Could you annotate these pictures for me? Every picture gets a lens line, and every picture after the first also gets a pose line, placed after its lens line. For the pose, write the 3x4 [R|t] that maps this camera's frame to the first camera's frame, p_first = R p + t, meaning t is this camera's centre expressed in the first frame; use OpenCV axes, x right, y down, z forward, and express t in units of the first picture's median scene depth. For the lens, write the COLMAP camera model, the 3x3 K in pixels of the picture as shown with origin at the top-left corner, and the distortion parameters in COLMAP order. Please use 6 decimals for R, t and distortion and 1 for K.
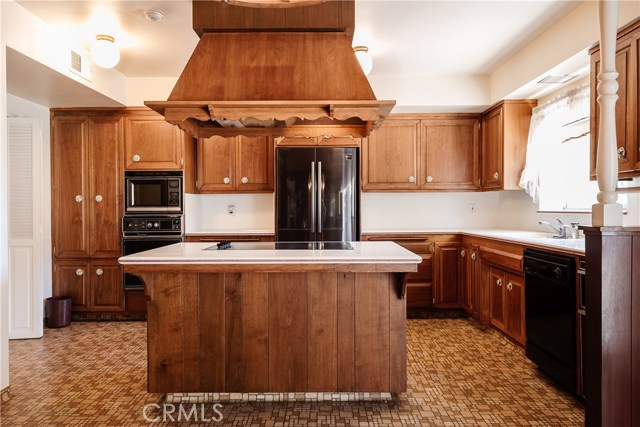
lens RADIAL K [[454.1, 0, 319.7], [0, 454.1, 211.3], [0, 0, 1]] dist [0.022268, -0.002054]
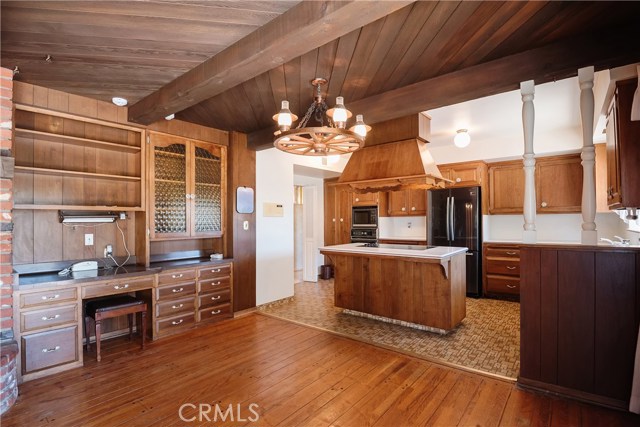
lens RADIAL K [[303.7, 0, 318.8], [0, 303.7, 217.6], [0, 0, 1]] dist [-0.001172, -0.000292]
pose [[0.783820, -0.008308, -0.620933, 0.316708], [0.000081, 0.999912, -0.013277, -0.022134], [0.620988, 0.010357, 0.783751, -0.163656]]
